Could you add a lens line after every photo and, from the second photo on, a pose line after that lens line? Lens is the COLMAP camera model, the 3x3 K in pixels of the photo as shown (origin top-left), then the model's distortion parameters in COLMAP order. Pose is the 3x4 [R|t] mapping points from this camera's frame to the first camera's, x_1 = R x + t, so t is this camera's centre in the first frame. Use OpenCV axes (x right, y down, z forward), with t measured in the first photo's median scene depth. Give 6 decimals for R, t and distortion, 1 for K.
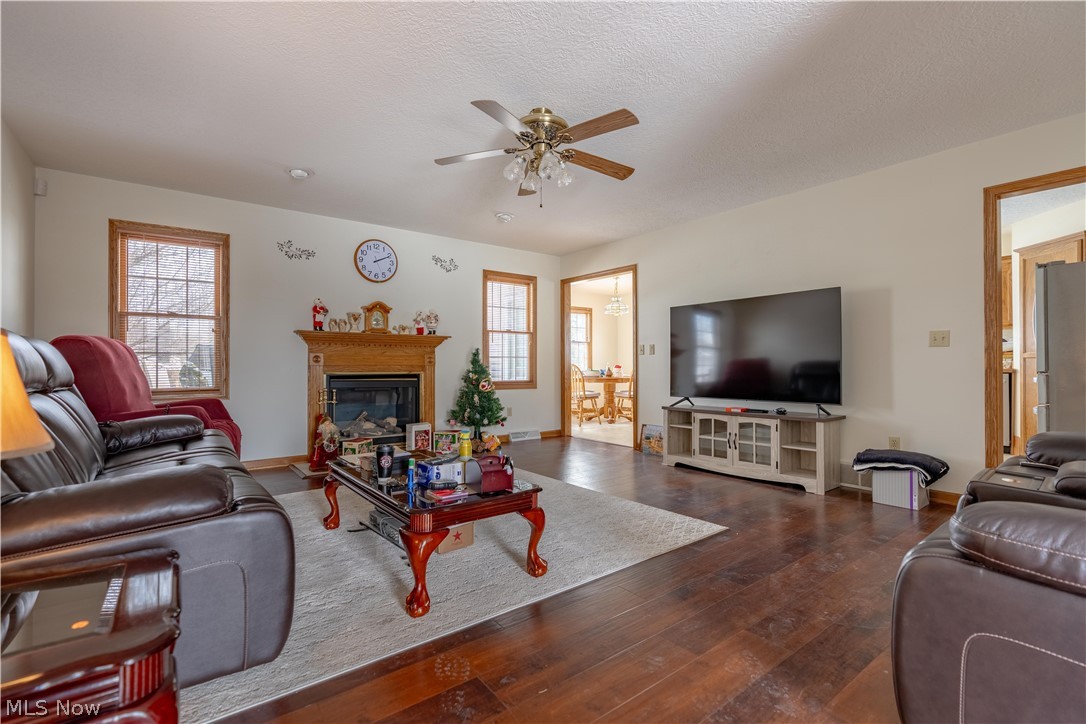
lens RADIAL K [[492.1, 0, 547.0], [0, 492.1, 362.5], [0, 0, 1]] dist [-0.005381, 0.001102]
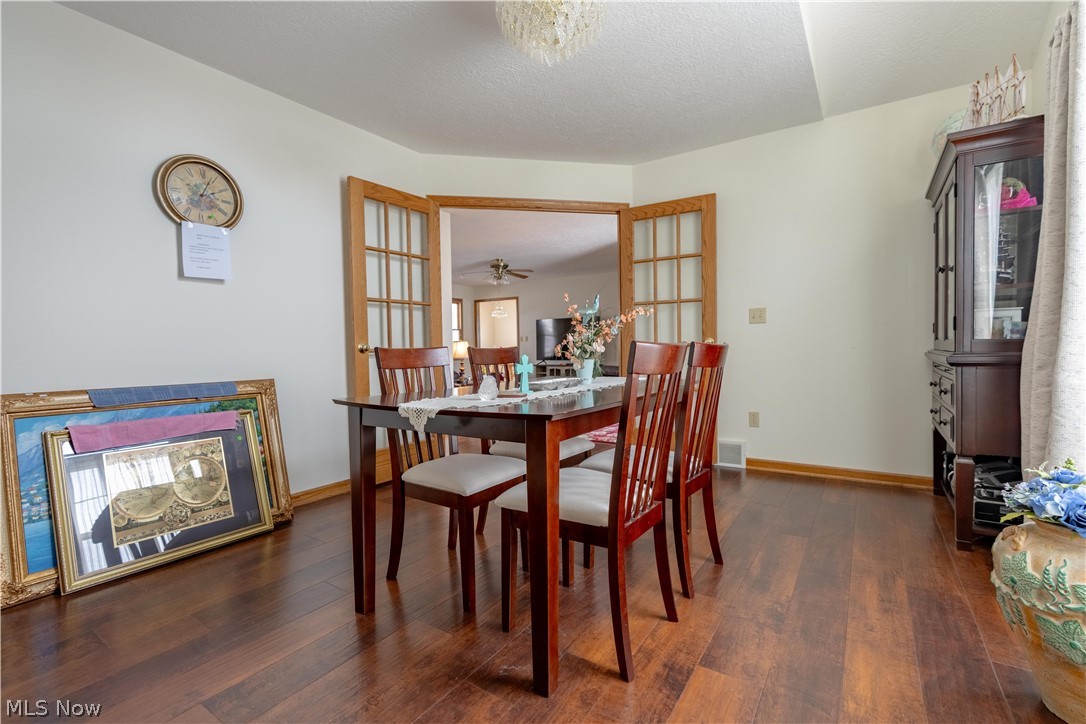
lens RADIAL K [[492.1, 0, 542.7], [0, 492.1, 363.6], [0, 0, 1]] dist [-0.005381, 0.001102]
pose [[0.952439, -0.025732, 0.303642, -0.437623], [0.014091, 0.999082, 0.040467, -0.005874], [-0.304405, -0.034264, 0.951926, -1.234670]]
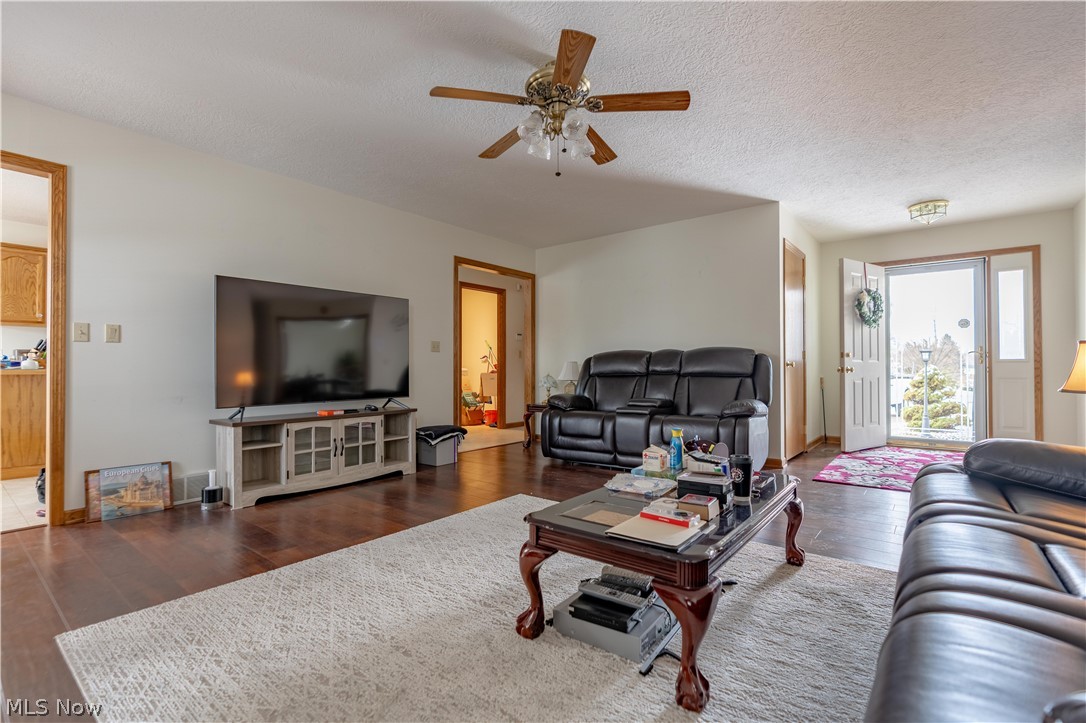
lens RADIAL K [[492.1, 0, 539.4], [0, 492.1, 363.6], [0, 0, 1]] dist [-0.005381, 0.001102]
pose [[-0.232429, 0.015690, 0.972487, -0.561412], [-0.000977, 0.999866, -0.016365, 0.020583], [-0.972613, -0.004754, -0.232383, 0.821737]]
